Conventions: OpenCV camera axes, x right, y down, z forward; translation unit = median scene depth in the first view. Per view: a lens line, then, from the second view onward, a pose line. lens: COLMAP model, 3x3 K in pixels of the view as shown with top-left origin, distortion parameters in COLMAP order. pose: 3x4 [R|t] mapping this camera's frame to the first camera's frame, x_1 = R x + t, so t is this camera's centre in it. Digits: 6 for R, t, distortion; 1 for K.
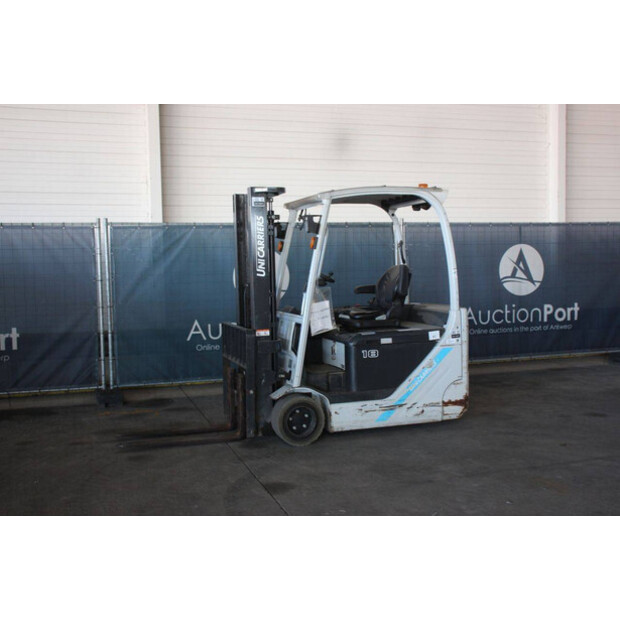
lens RADIAL K [[708.3, 0, 310.0], [0, 708.3, 310.0], [0, 0, 1]] dist [-0.034391, 0.023688]
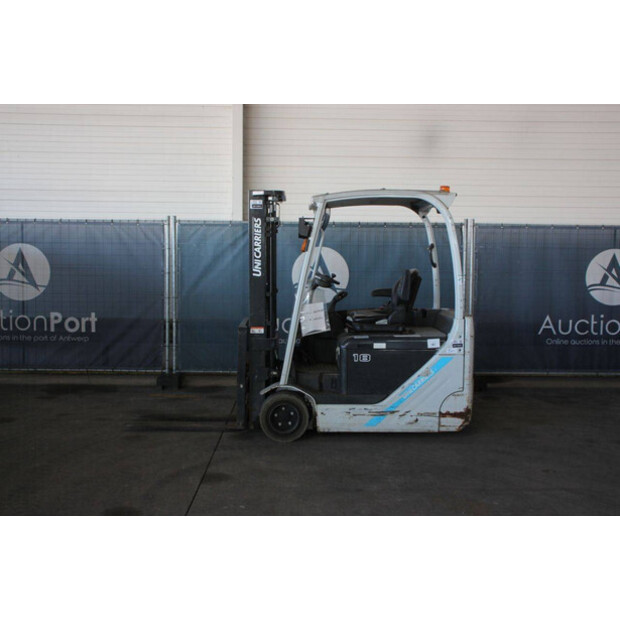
lens RADIAL K [[708.3, 0, 310.0], [0, 708.3, 310.0], [0, 0, 1]] dist [-0.034391, 0.023688]
pose [[0.955698, 0.050950, -0.289907, 0.291564], [-0.047711, 0.998695, 0.018232, -0.019270], [0.290457, -0.003592, 0.956881, 0.024904]]
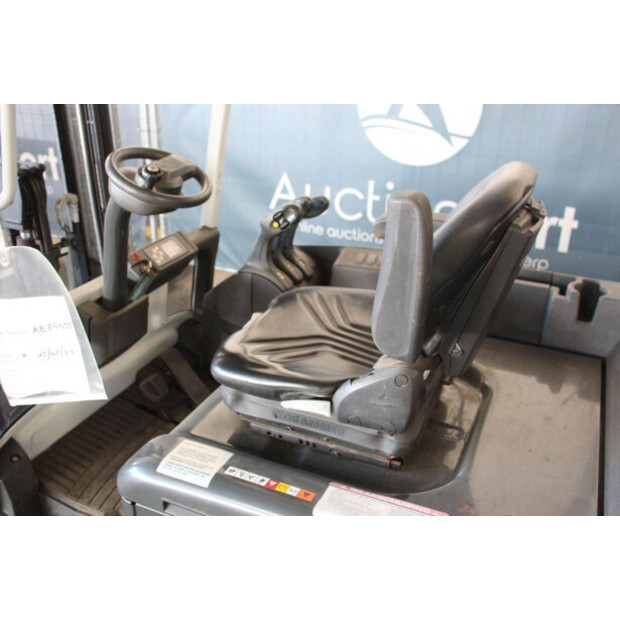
lens RADIAL K [[606.5, 0, 310.0], [0, 606.5, 310.0], [0, 0, 1]] dist [-0.117658, 0.189015]
pose [[0.736230, 0.312073, -0.600479, 0.208264], [-0.069096, 0.917351, 0.392037, -0.093335], [0.673194, -0.247139, 0.696945, 0.878071]]
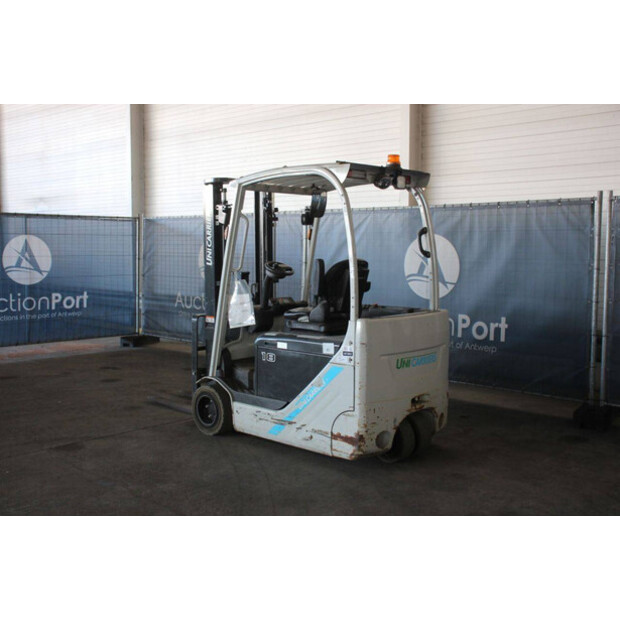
lens RADIAL K [[708.3, 0, 310.0], [0, 708.3, 310.0], [0, 0, 1]] dist [-0.034391, 0.023688]
pose [[0.484082, 0.099747, -0.869319, 0.857274], [-0.066490, 0.994802, 0.077120, -0.068026], [0.872493, 0.020469, 0.488198, 0.587499]]
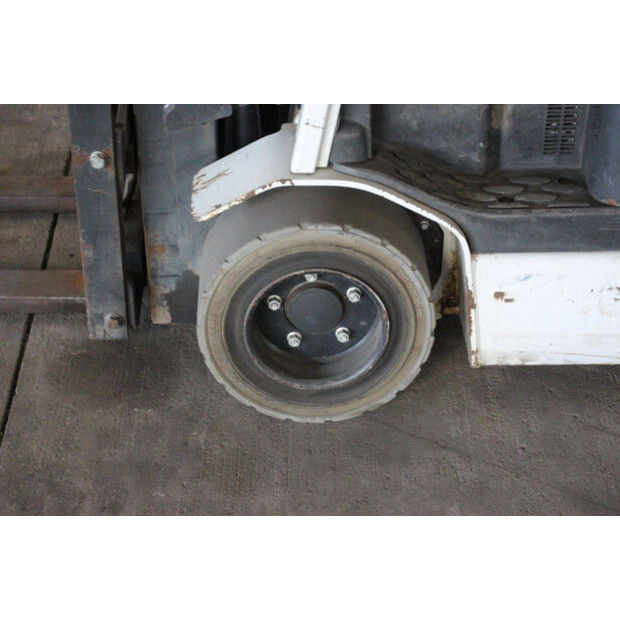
lens RADIAL K [[1474.8, 0, 310.0], [0, 1474.8, 310.0], [0, 0, 1]] dist [0.368808, 0.586057]
pose [[0.956595, 0.182009, -0.227594, 0.079235], [-0.042646, 0.860001, 0.508507, -0.066821], [0.288284, -0.476729, 0.830435, 0.590021]]
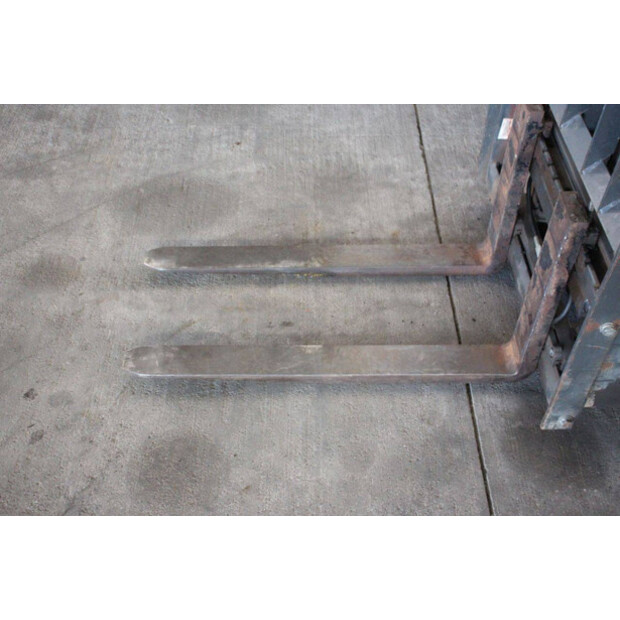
lens RADIAL K [[731.2, 0, 317.5], [0, 731.2, 310.3], [0, 0, 1]] dist [0.003761, 0.022218]
pose [[0.955072, 0.229939, -0.186991, -0.123108], [-0.033637, 0.710949, 0.702439, -0.057040], [0.294459, -0.664590, 0.686742, 0.748256]]
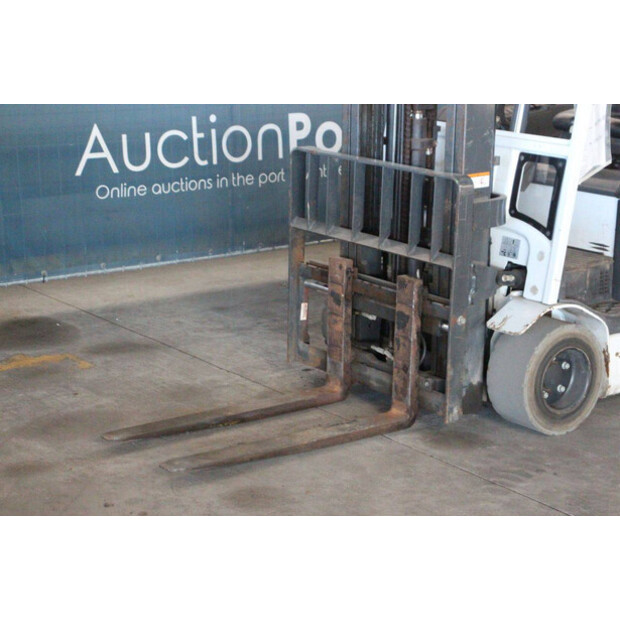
lens RADIAL K [[1474.8, 0, 310.0], [0, 1474.8, 310.0], [0, 0, 1]] dist [0.368808, 0.586057]
pose [[0.945411, -0.048452, 0.322258, -0.430147], [-0.010124, 0.984041, 0.177651, -0.046670], [-0.325722, -0.171216, 0.929833, 0.176437]]
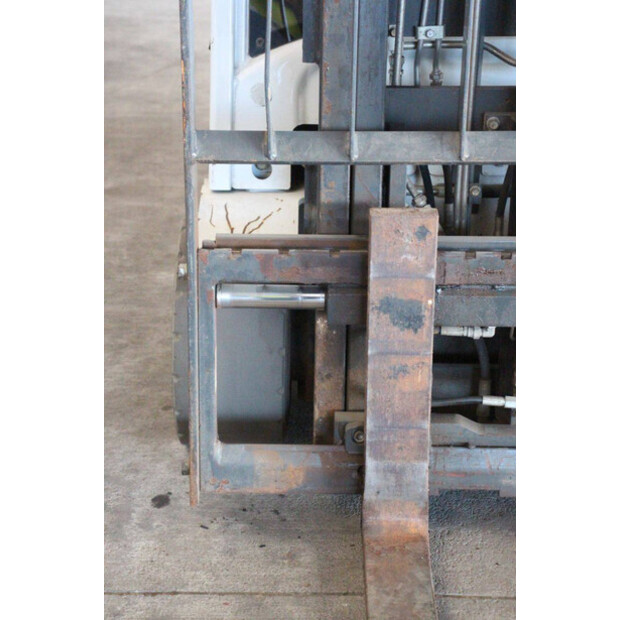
lens RADIAL K [[1474.8, 0, 310.0], [0, 1474.8, 310.0], [0, 0, 1]] dist [0.368808, 0.586057]
pose [[0.317687, -0.326568, 0.890185, -0.445170], [0.044700, 0.942934, 0.329966, -0.011303], [-0.947142, -0.065035, 0.314155, 0.936345]]
